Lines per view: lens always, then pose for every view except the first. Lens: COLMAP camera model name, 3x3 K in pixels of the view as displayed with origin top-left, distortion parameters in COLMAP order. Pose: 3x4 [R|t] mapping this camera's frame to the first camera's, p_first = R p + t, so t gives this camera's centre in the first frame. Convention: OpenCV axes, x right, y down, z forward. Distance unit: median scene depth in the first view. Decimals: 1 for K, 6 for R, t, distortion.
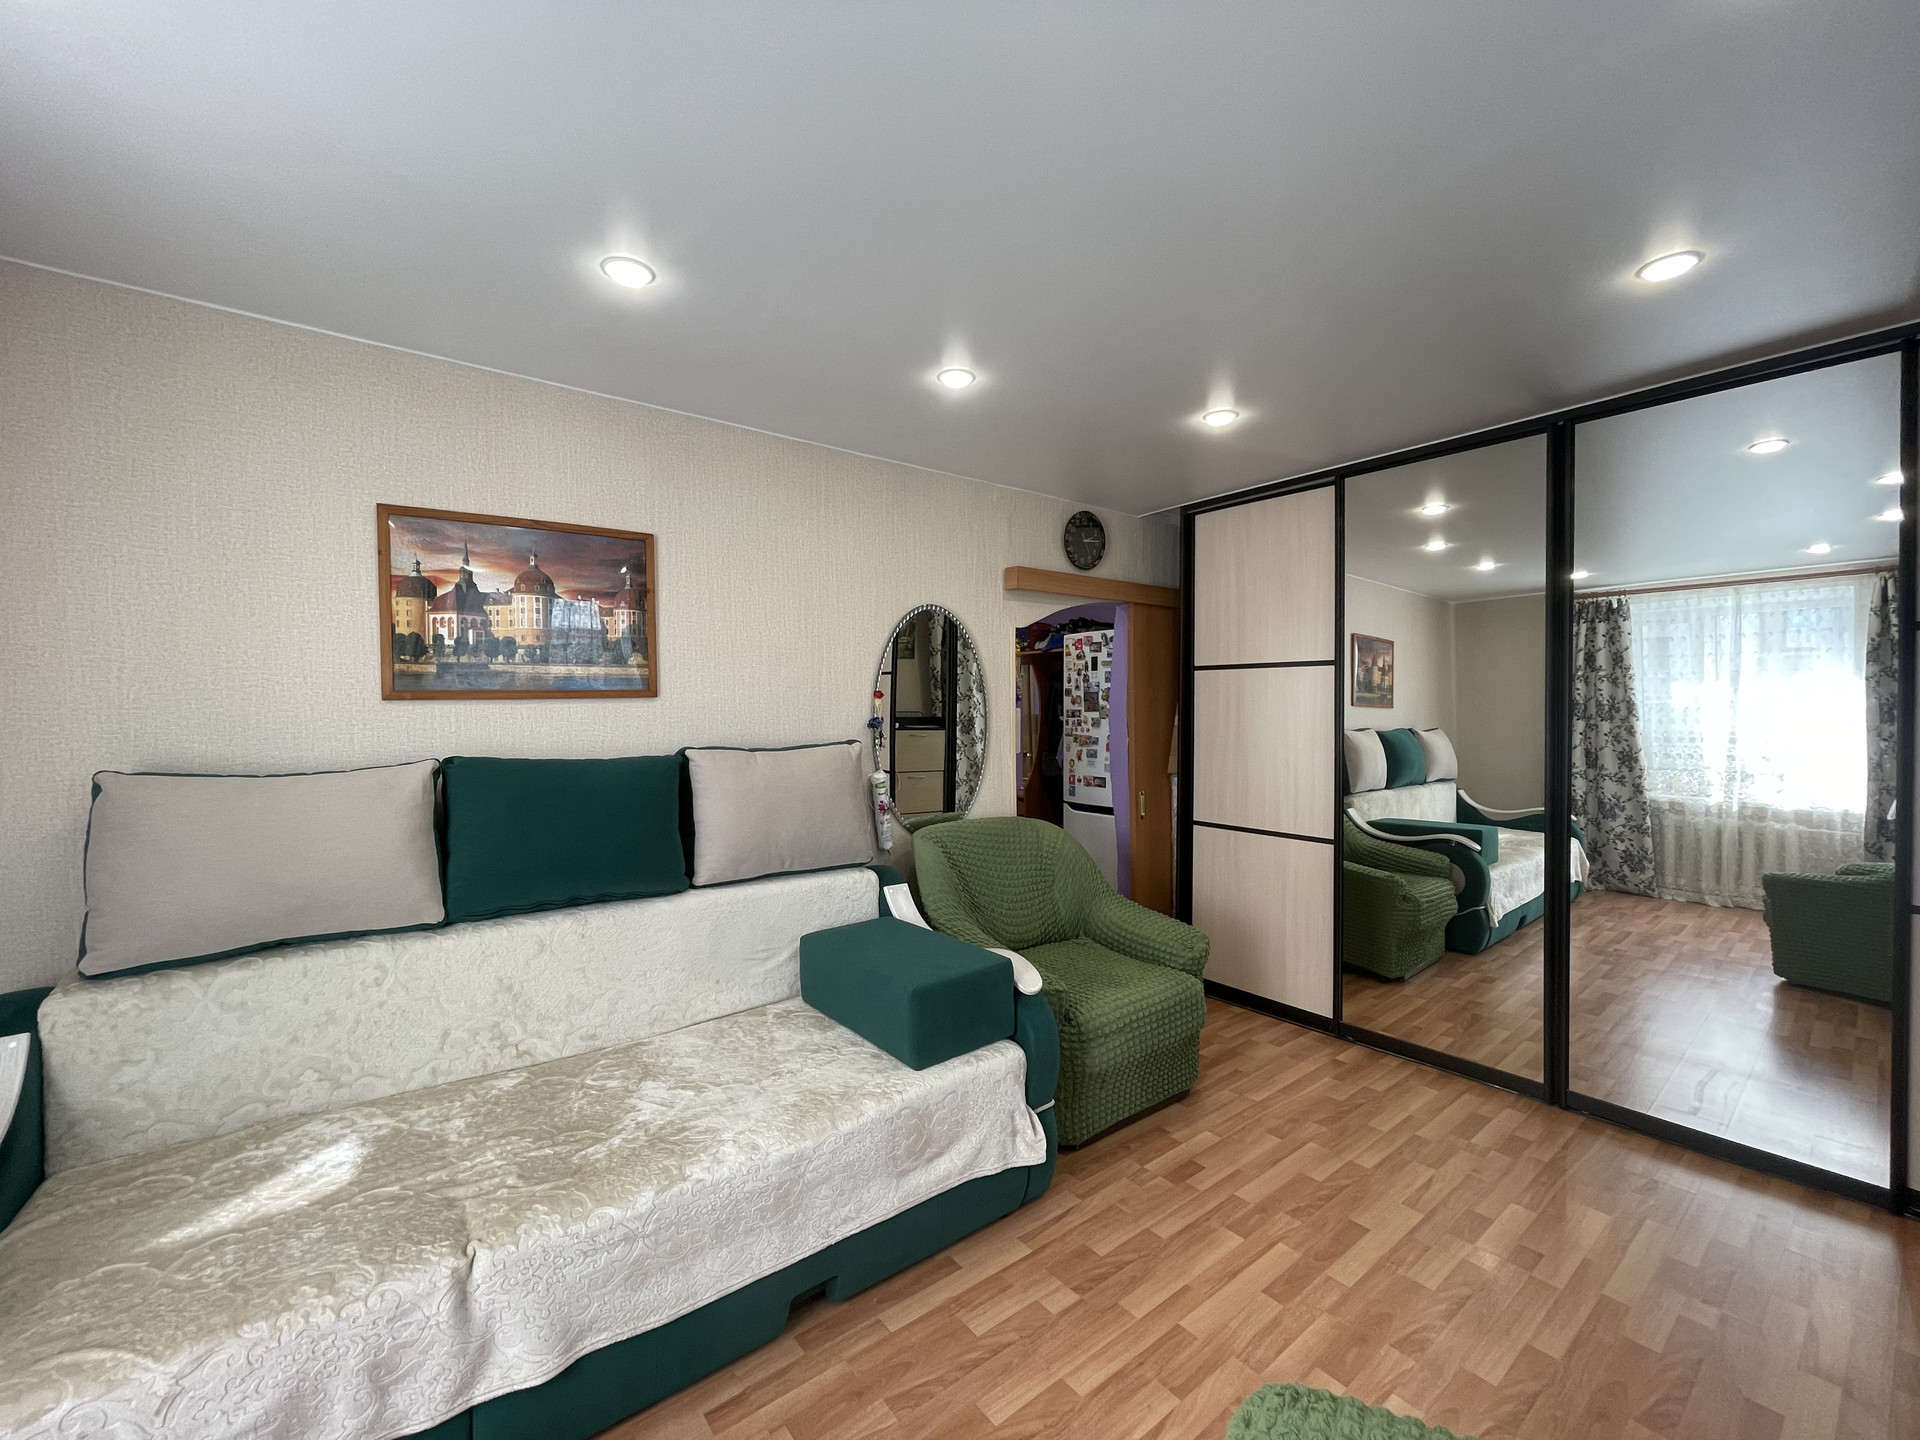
lens RADIAL K [[775.8, 0, 960.0], [0, 775.8, 720.0], [0, 0, 1]] dist [0.000607, 0.000304]
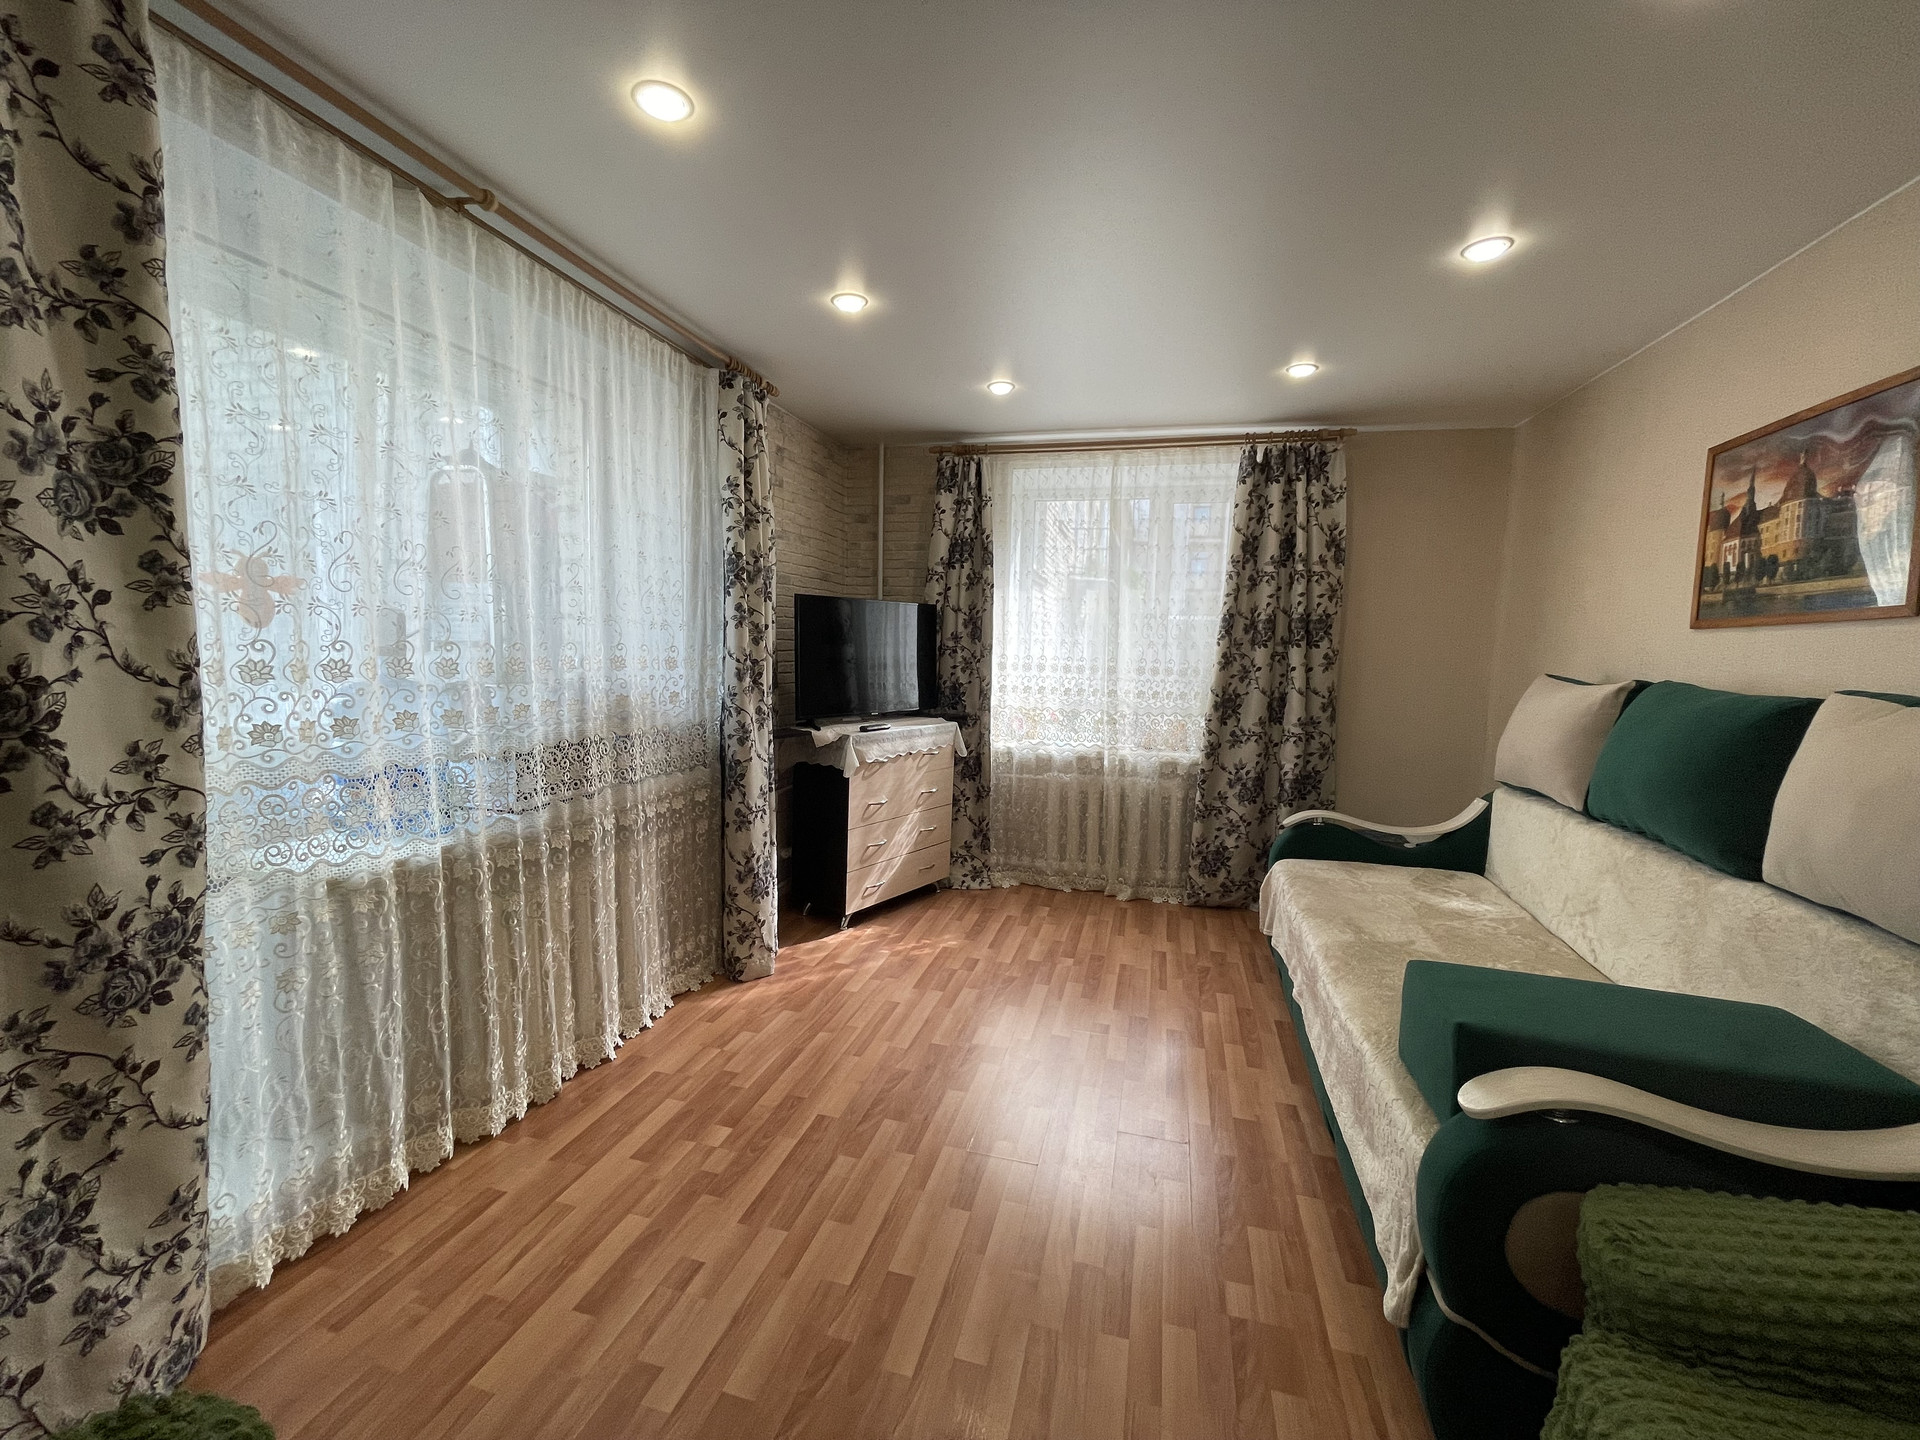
lens RADIAL K [[775.8, 0, 960.0], [0, 775.8, 720.0], [0, 0, 1]] dist [0.000607, 0.000304]
pose [[-0.800114, 0.047353, -0.597976, 0.764520], [-0.025790, 0.993242, 0.113162, 0.005151], [0.599293, 0.105964, -0.793486, 1.257896]]
